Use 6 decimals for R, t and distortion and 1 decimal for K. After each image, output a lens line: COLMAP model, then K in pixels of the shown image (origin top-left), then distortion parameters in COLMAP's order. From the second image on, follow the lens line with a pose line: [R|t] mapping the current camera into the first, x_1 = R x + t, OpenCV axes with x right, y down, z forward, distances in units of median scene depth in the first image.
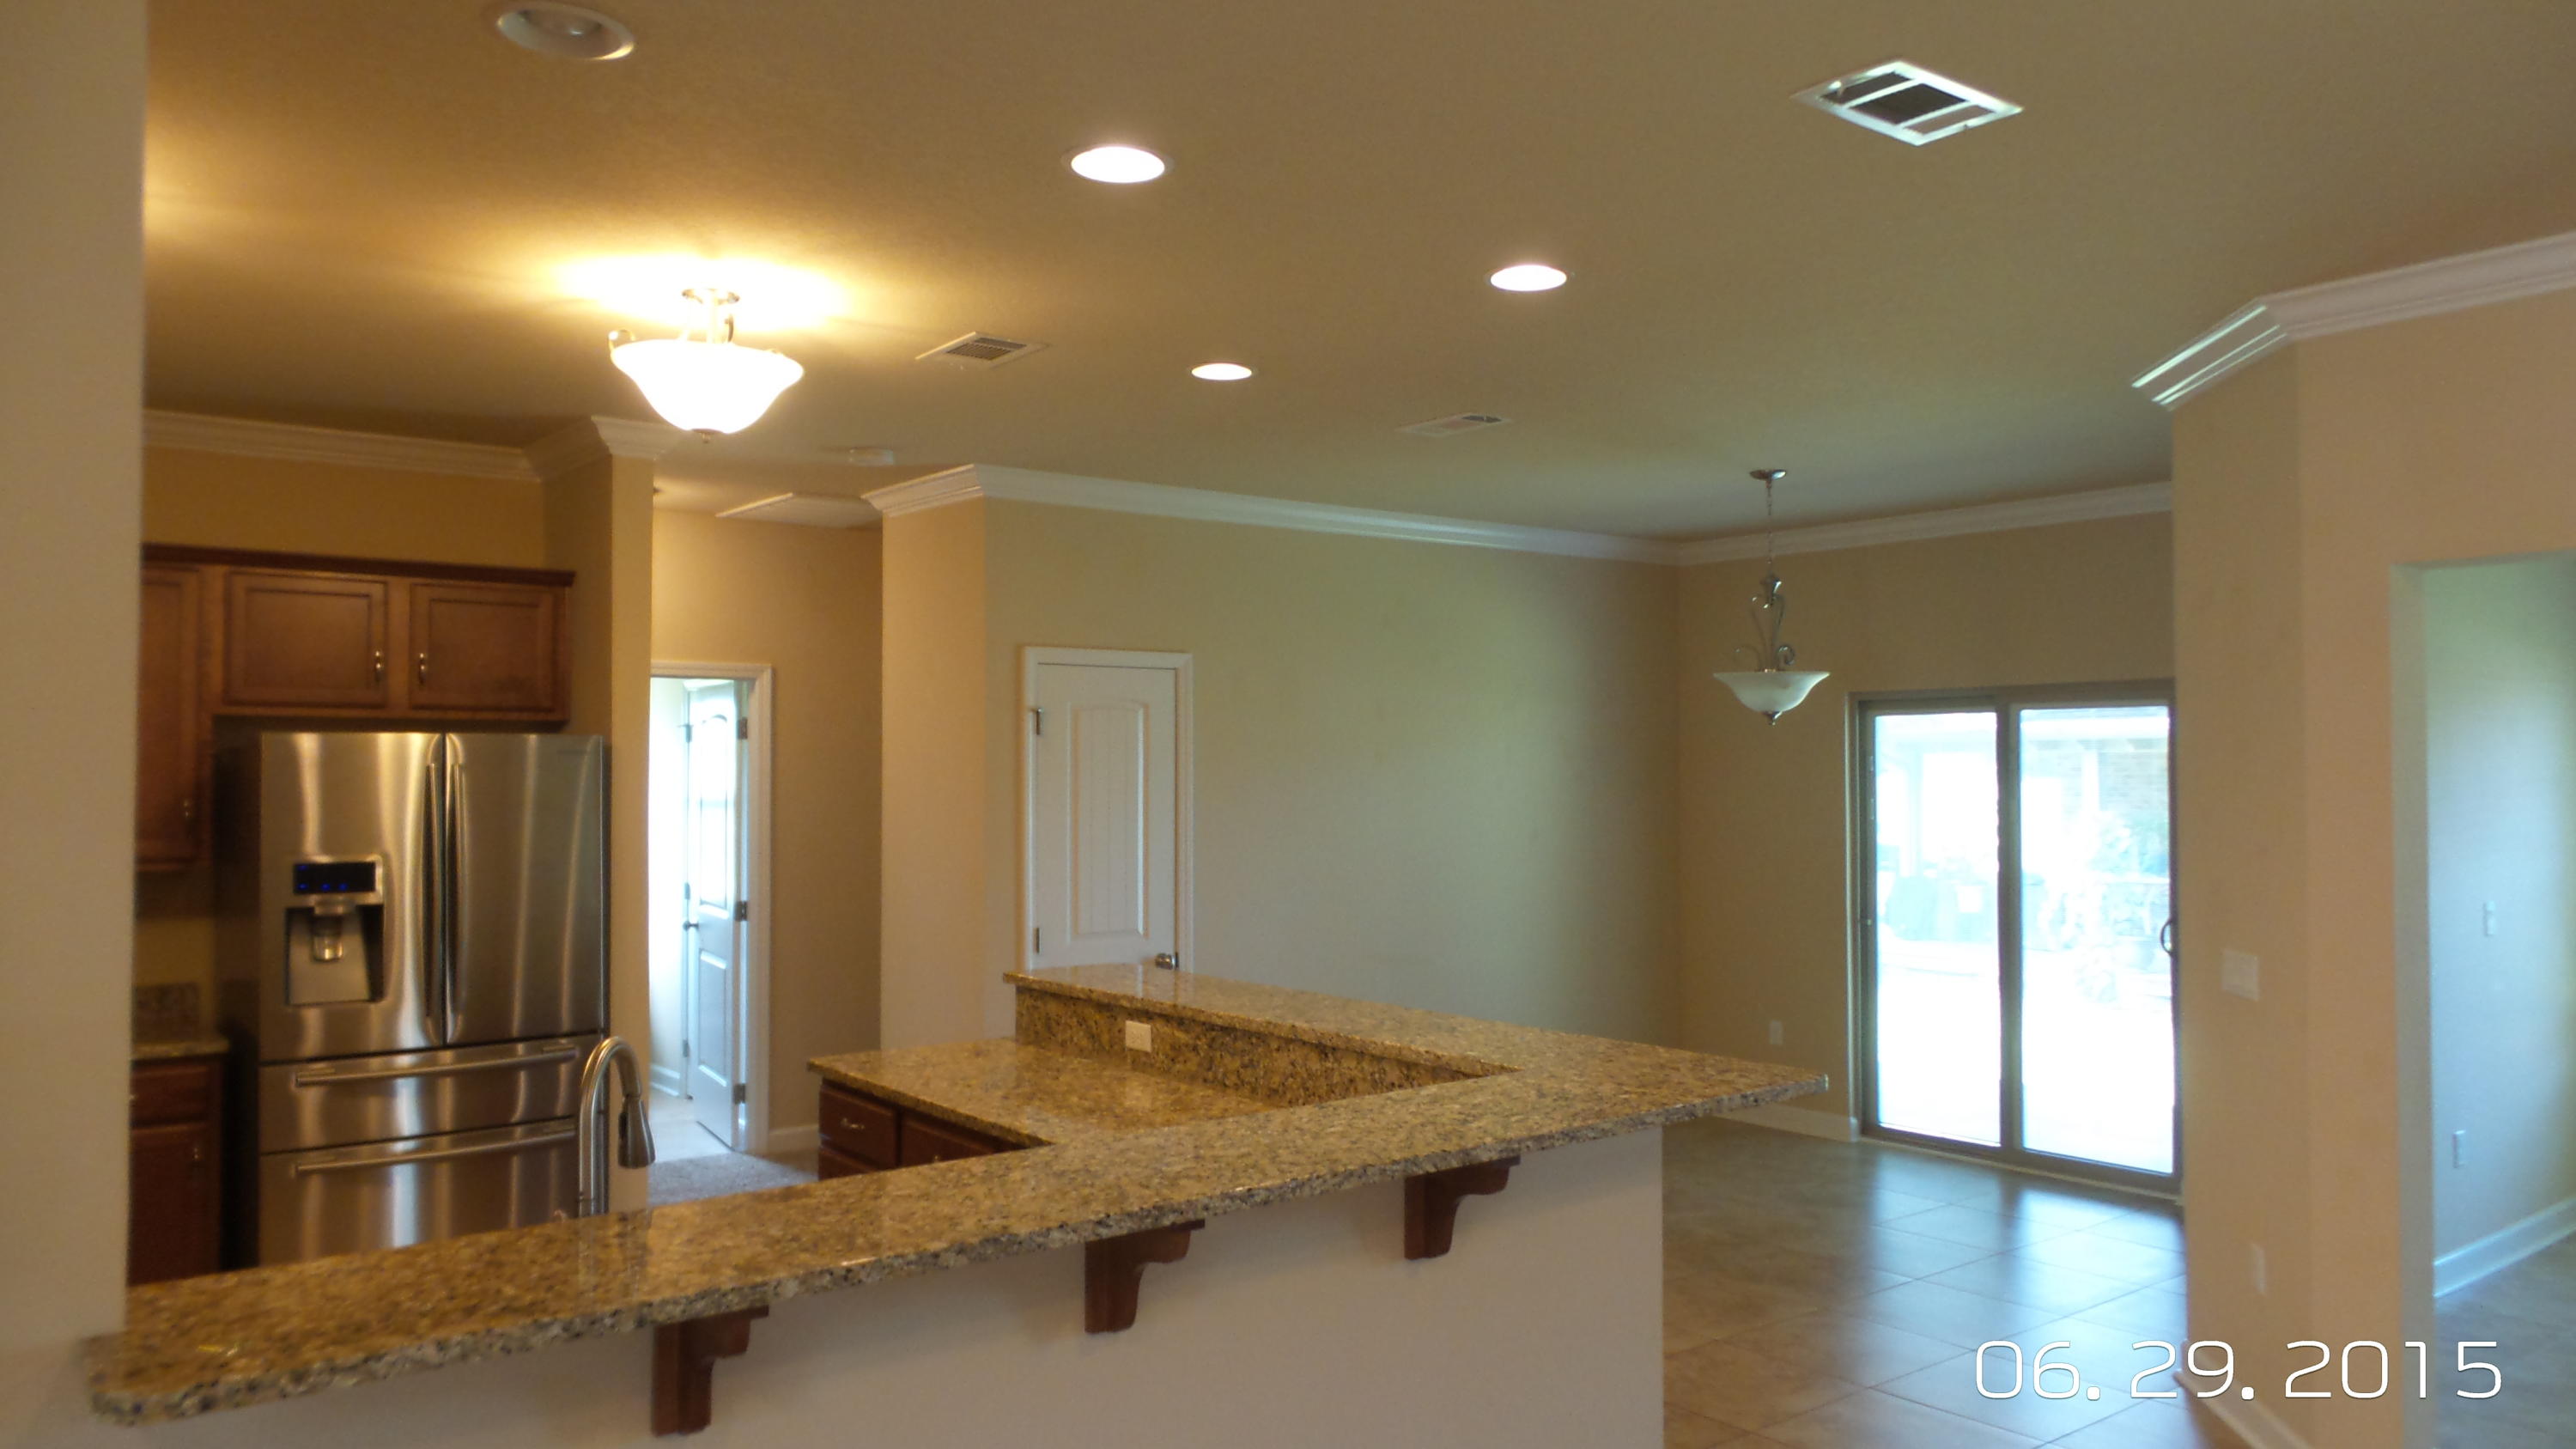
lens RADIAL K [[1784.5, 0, 1297.0], [0, 1784.5, 741.3], [0, 0, 1]] dist [0.004727, -0.005546]
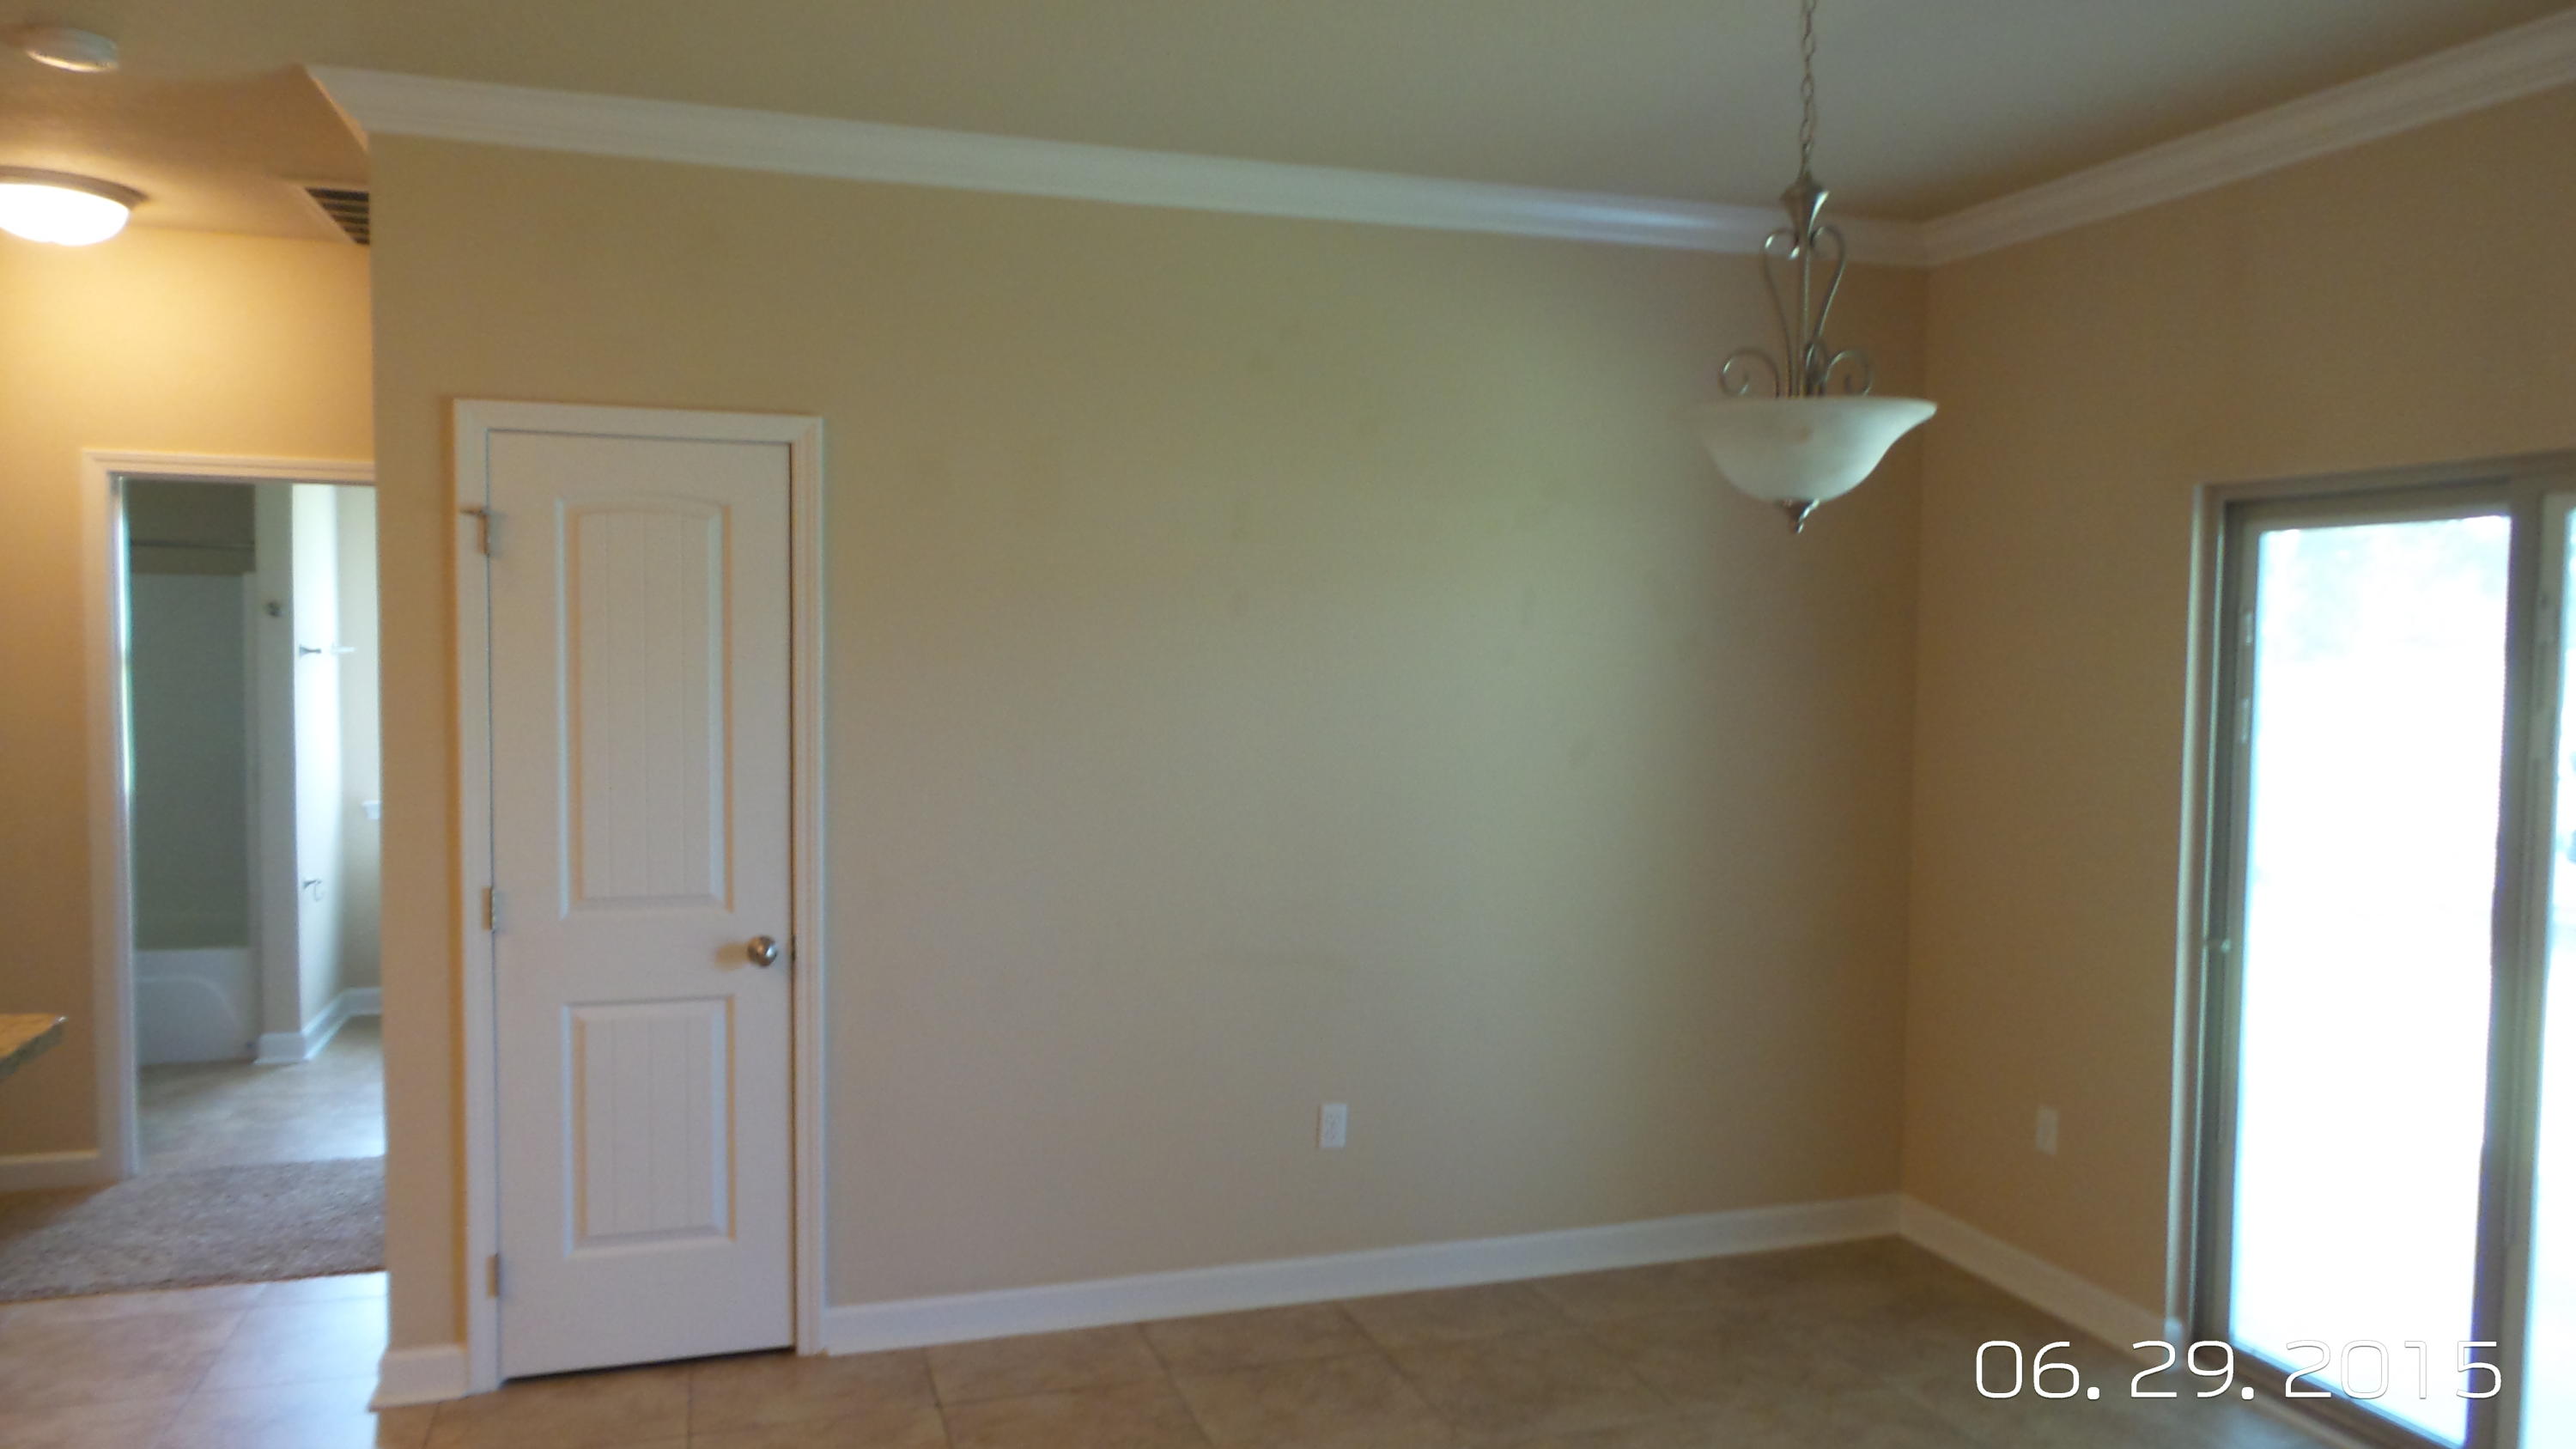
lens RADIAL K [[1784.5, 0, 1297.0], [0, 1784.5, 741.3], [0, 0, 1]] dist [0.004727, -0.005546]
pose [[0.938605, 0.034943, -0.343219, 0.295242], [-0.009518, 0.997101, 0.075487, 0.010125], [0.344862, -0.067586, 0.936217, 0.533249]]
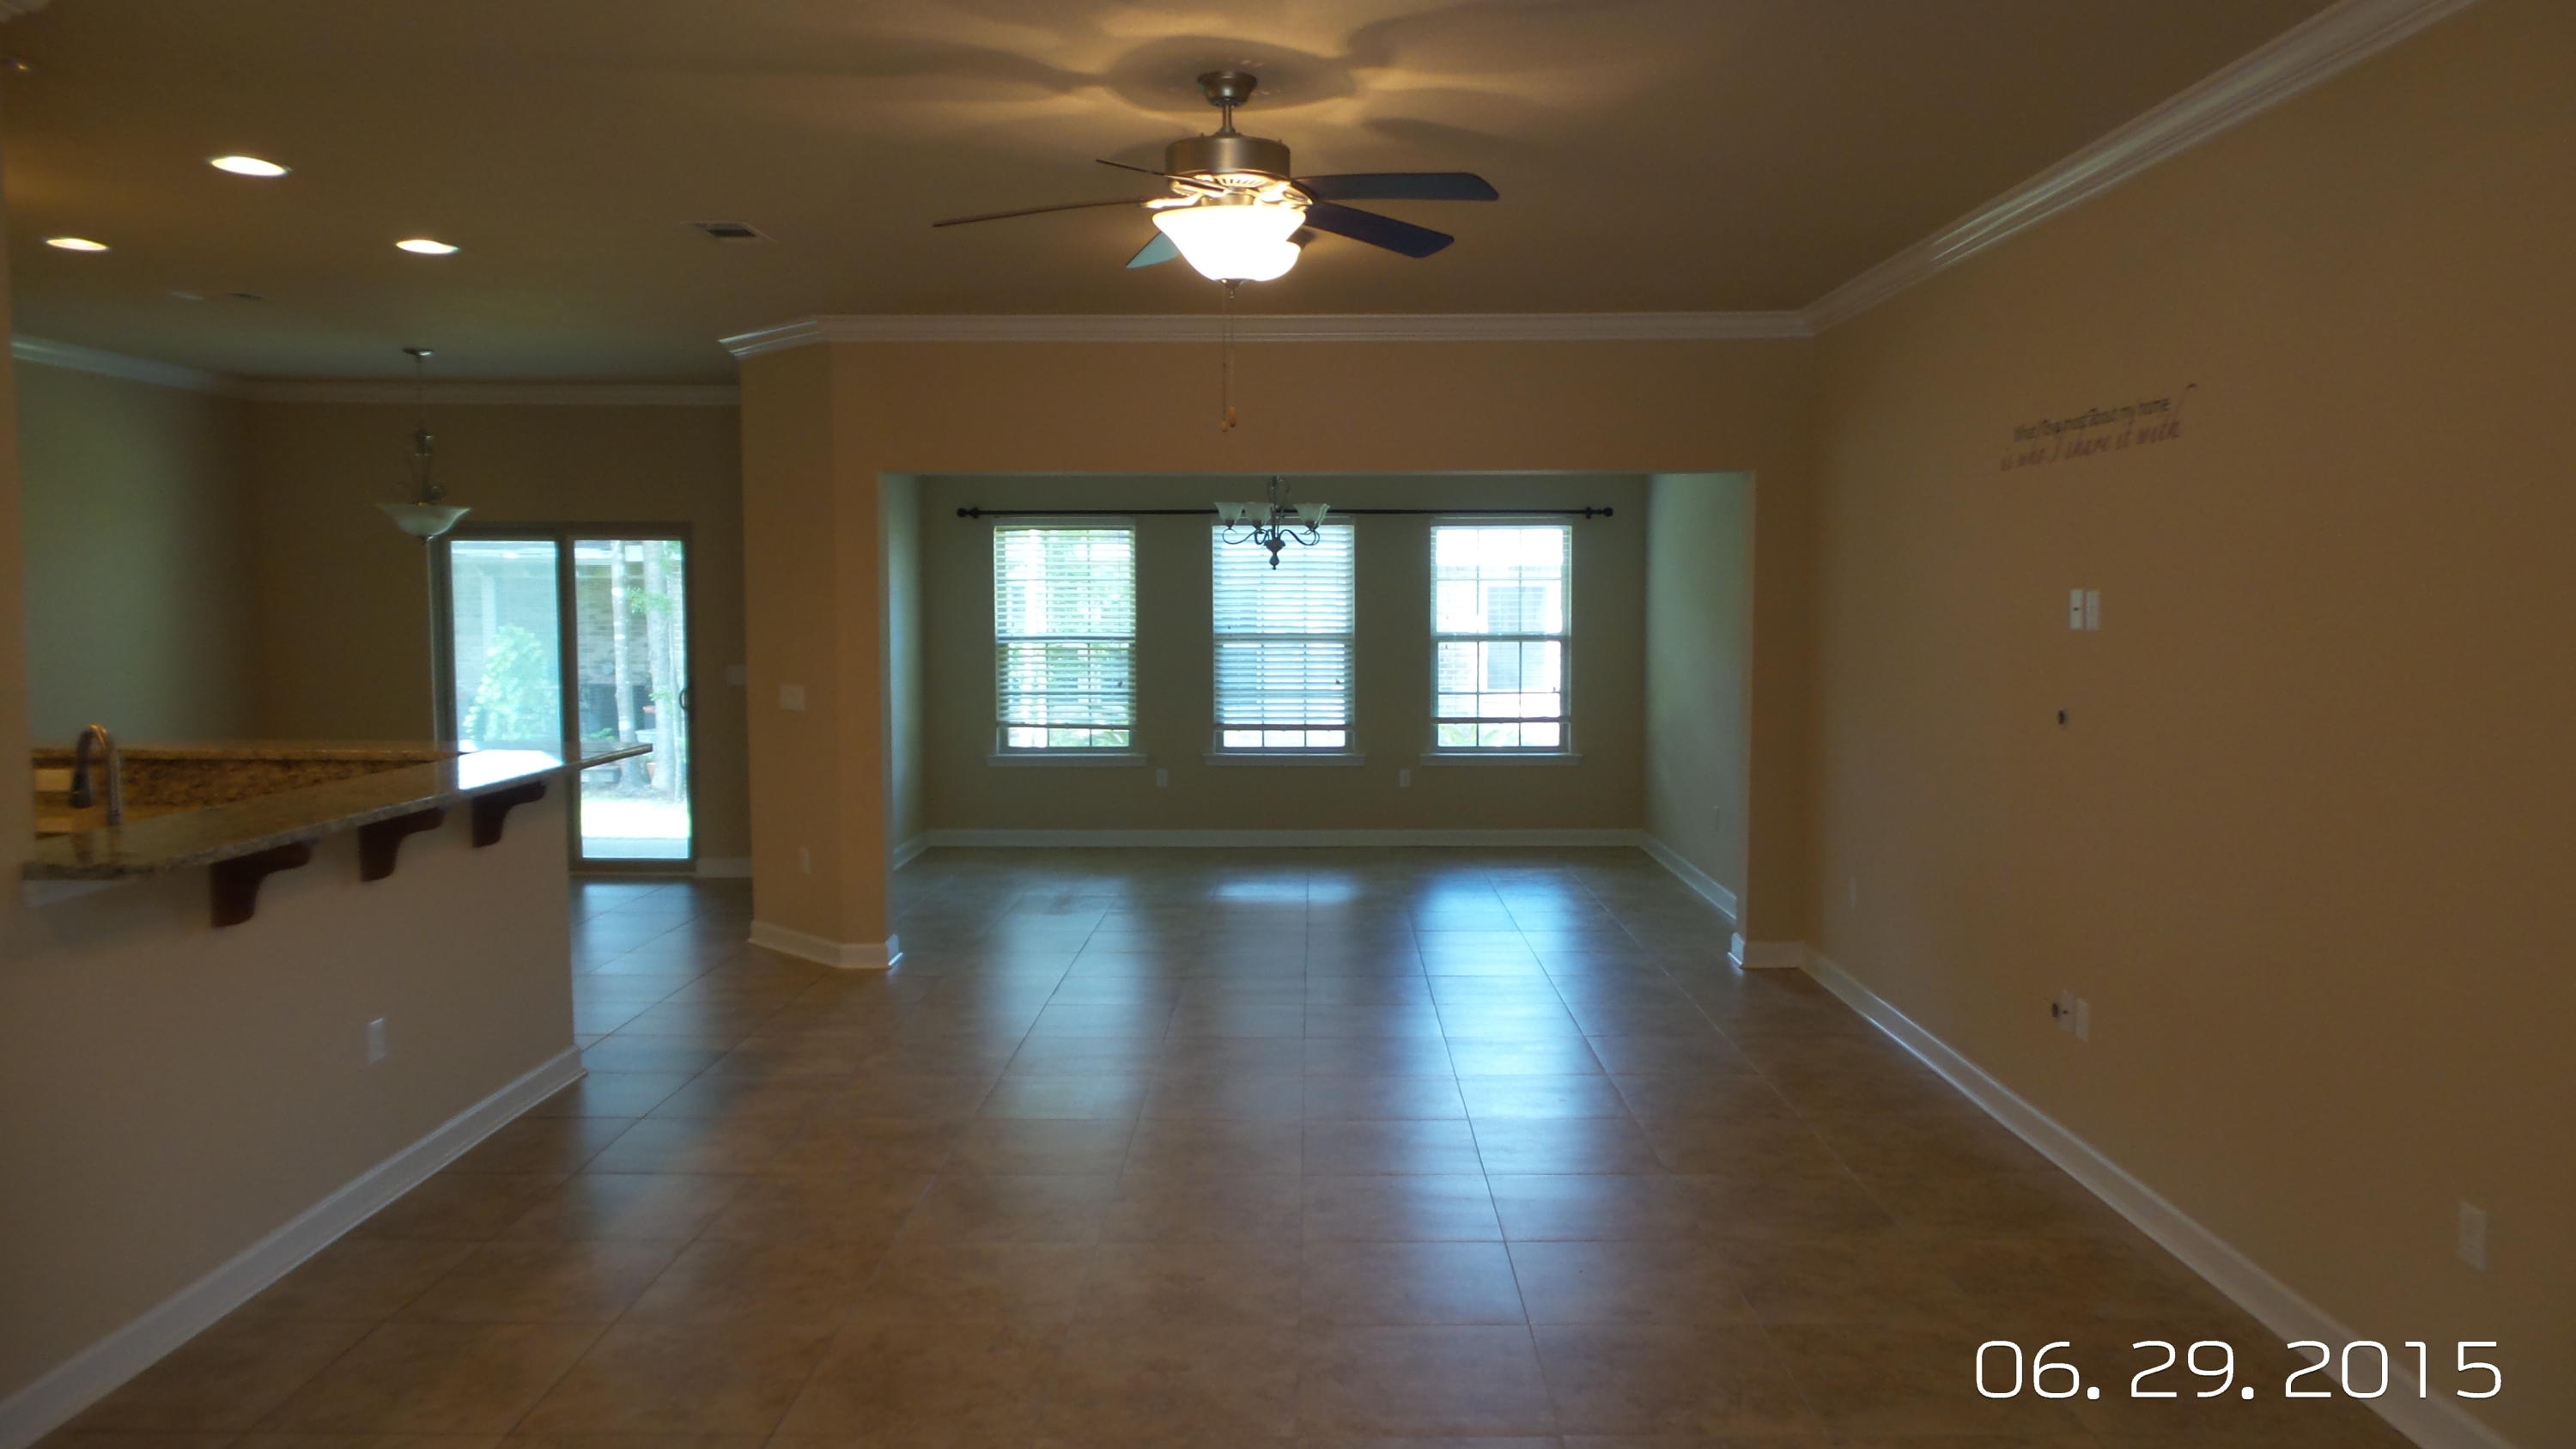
lens RADIAL K [[1784.5, 0, 1297.0], [0, 1784.5, 741.3], [0, 0, 1]] dist [0.004727, -0.005546]
pose [[0.626953, -0.055046, 0.777110, -0.349878], [-0.019110, 0.996114, 0.085977, 0.008411], [-0.778823, -0.068754, 0.623465, -0.317228]]
